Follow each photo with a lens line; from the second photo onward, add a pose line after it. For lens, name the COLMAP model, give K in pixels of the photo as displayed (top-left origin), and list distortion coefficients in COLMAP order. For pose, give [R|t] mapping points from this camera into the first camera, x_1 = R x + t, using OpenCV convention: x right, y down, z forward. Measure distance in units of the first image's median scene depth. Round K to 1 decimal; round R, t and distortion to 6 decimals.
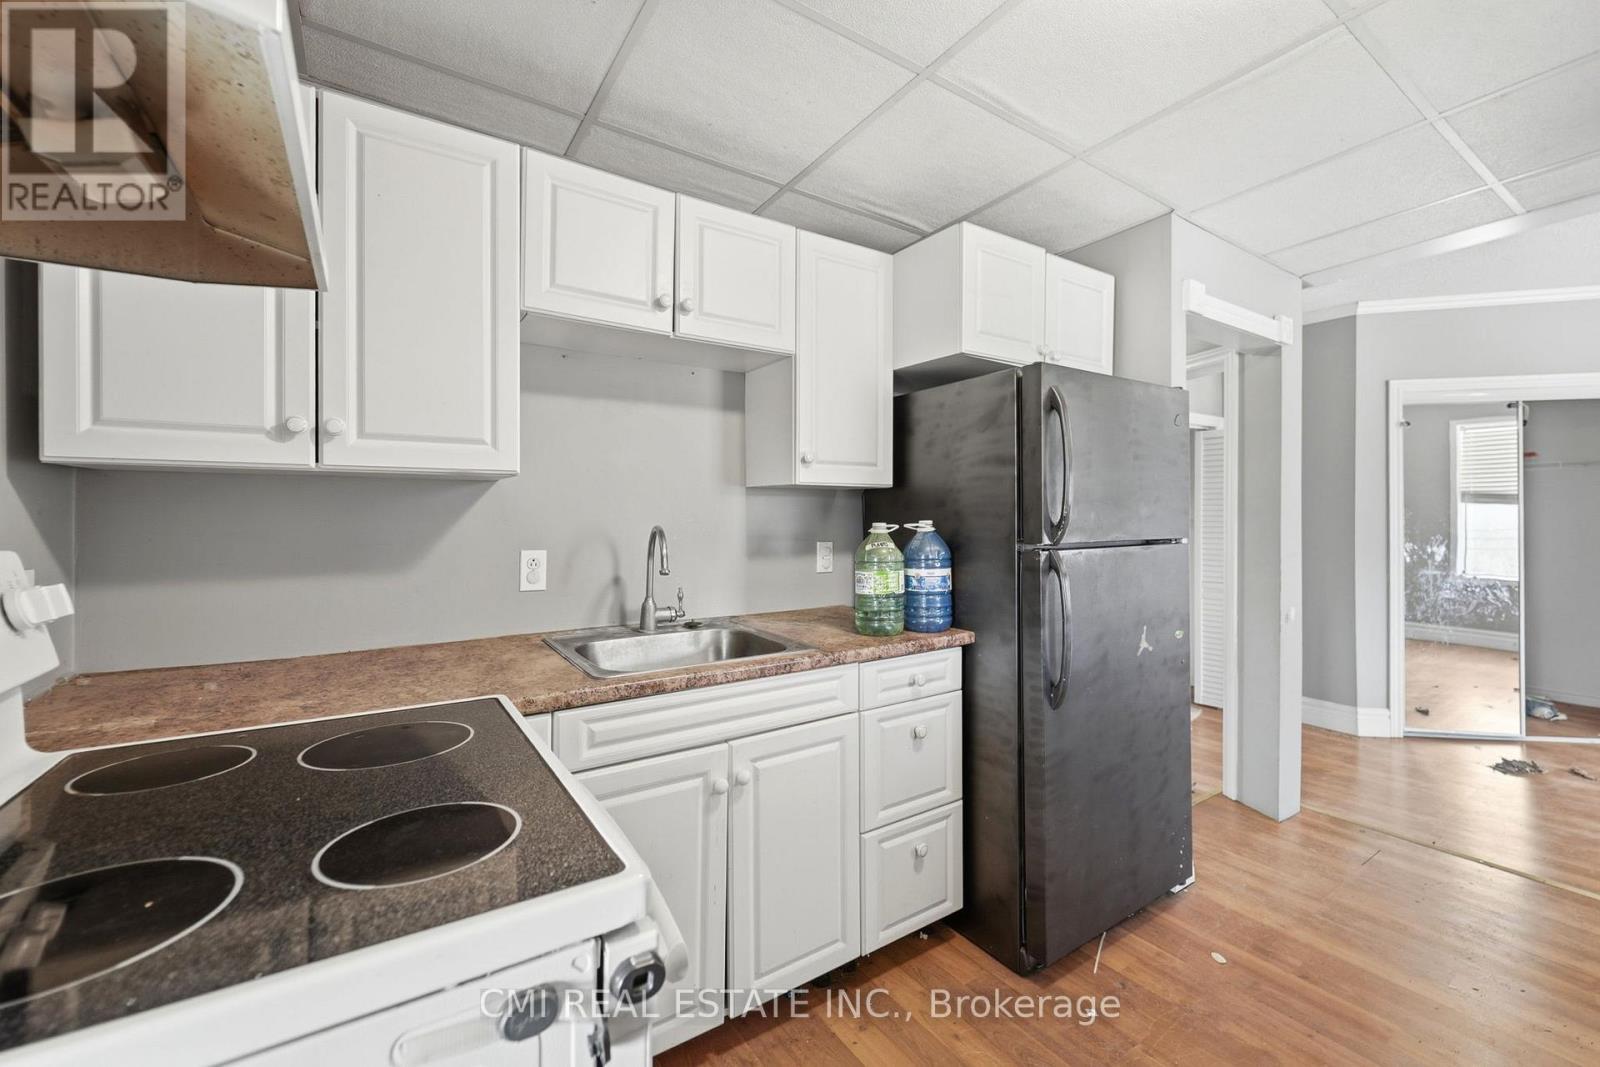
lens RADIAL K [[645.9, 0, 804.6], [0, 645.9, 522.0], [0, 0, 1]] dist [0.004014, -0.000823]
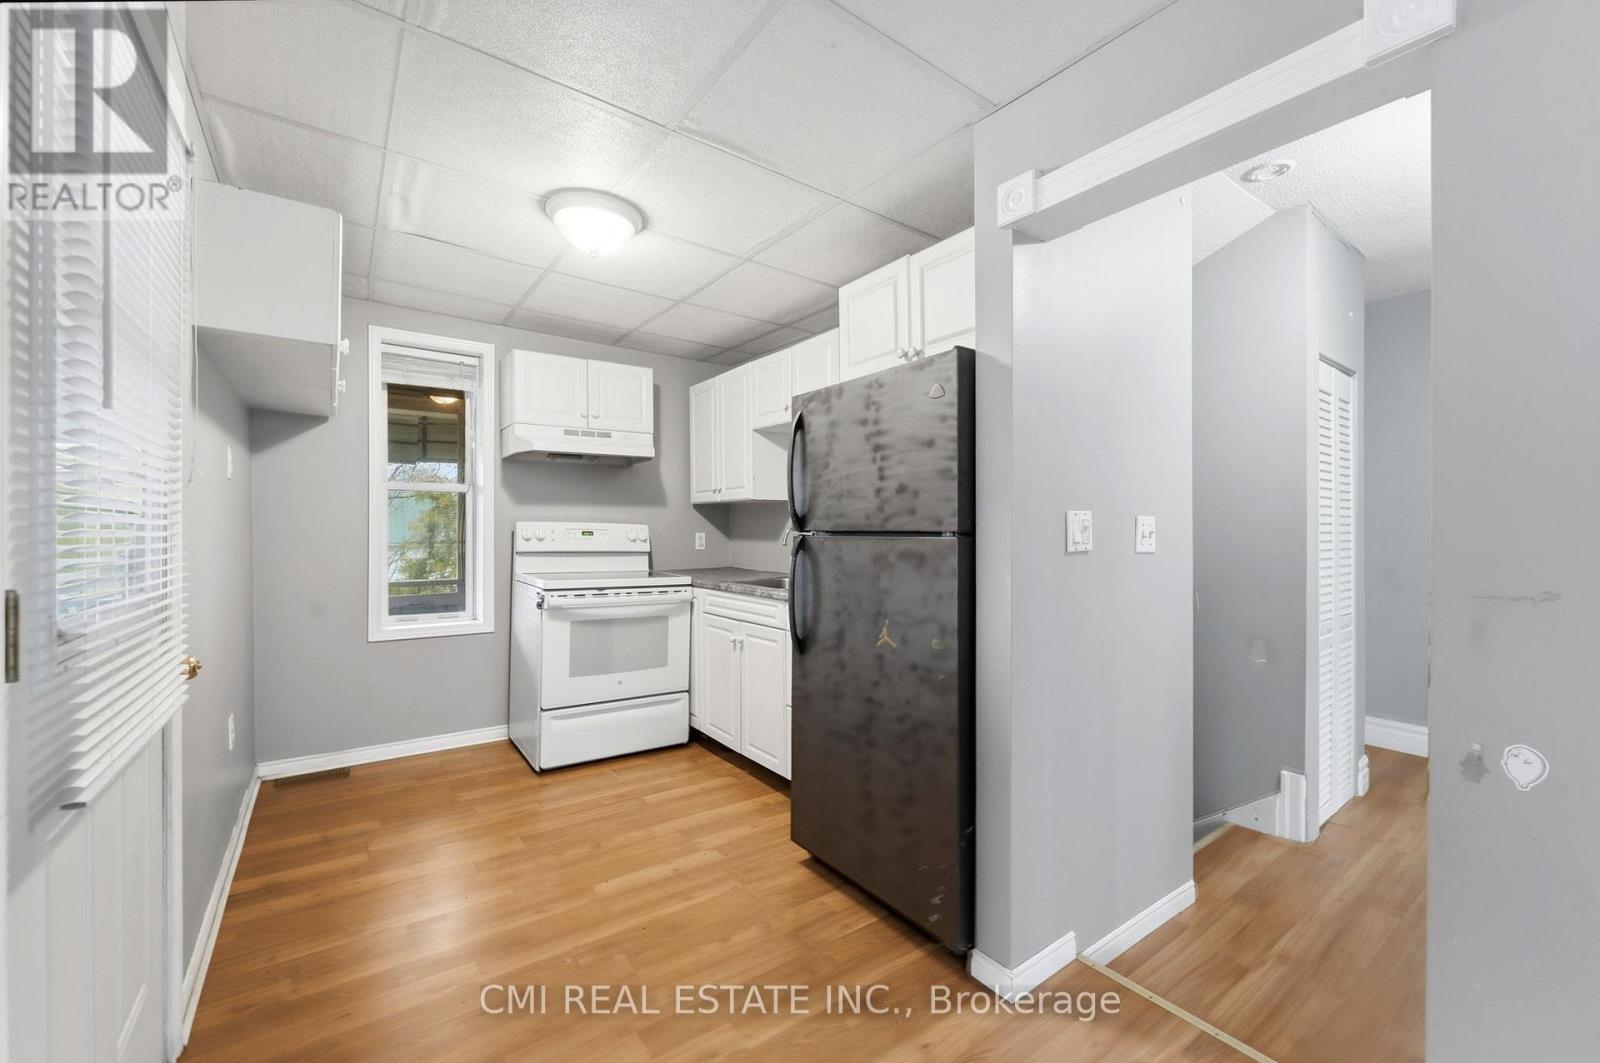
lens RADIAL K [[645.9, 0, 799.2], [0, 645.9, 529.0], [0, 0, 1]] dist [0.004014, -0.000823]
pose [[0.026520, 0.004841, -0.999637, 1.530533], [-0.004955, 0.999977, 0.004711, 0.021646], [0.999636, 0.004828, 0.026543, 0.861613]]
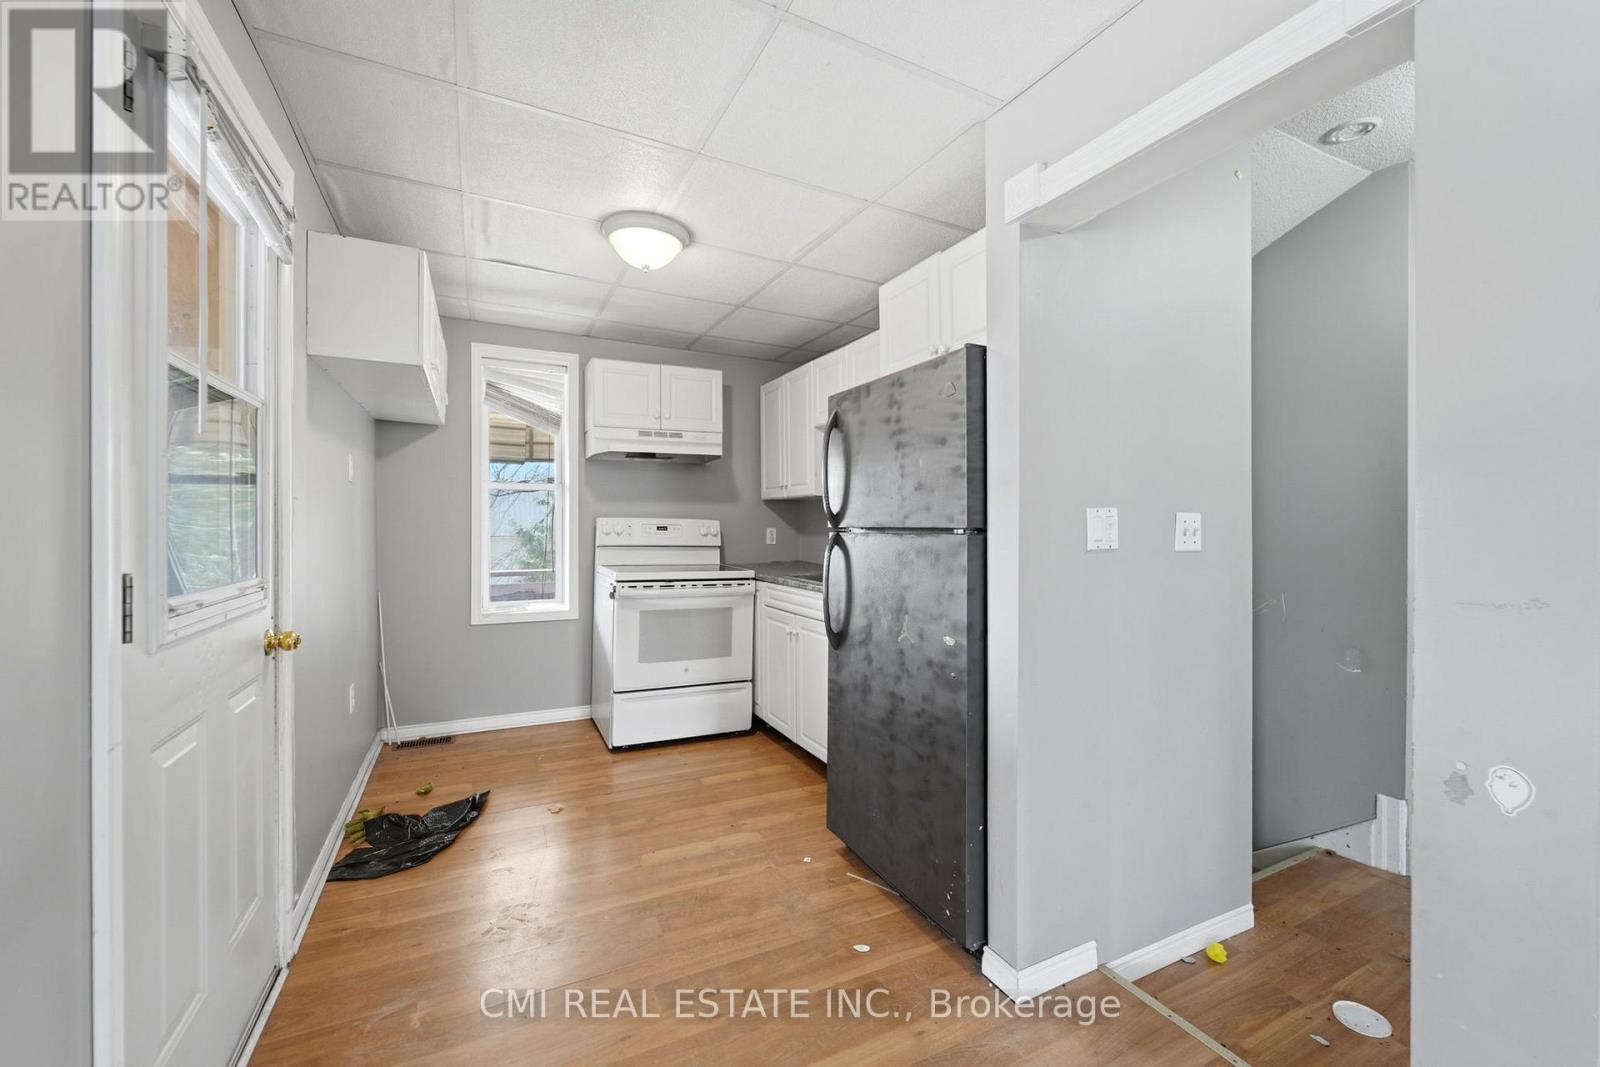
lens RADIAL K [[645.9, 0, 788.6], [0, 645.9, 524.4], [0, 0, 1]] dist [0.004014, -0.000823]
pose [[-0.135990, 0.006490, -0.990689, 1.563129], [-0.004676, 0.999963, 0.007193, 0.017088], [0.990699, 0.005611, -0.135955, 0.977037]]
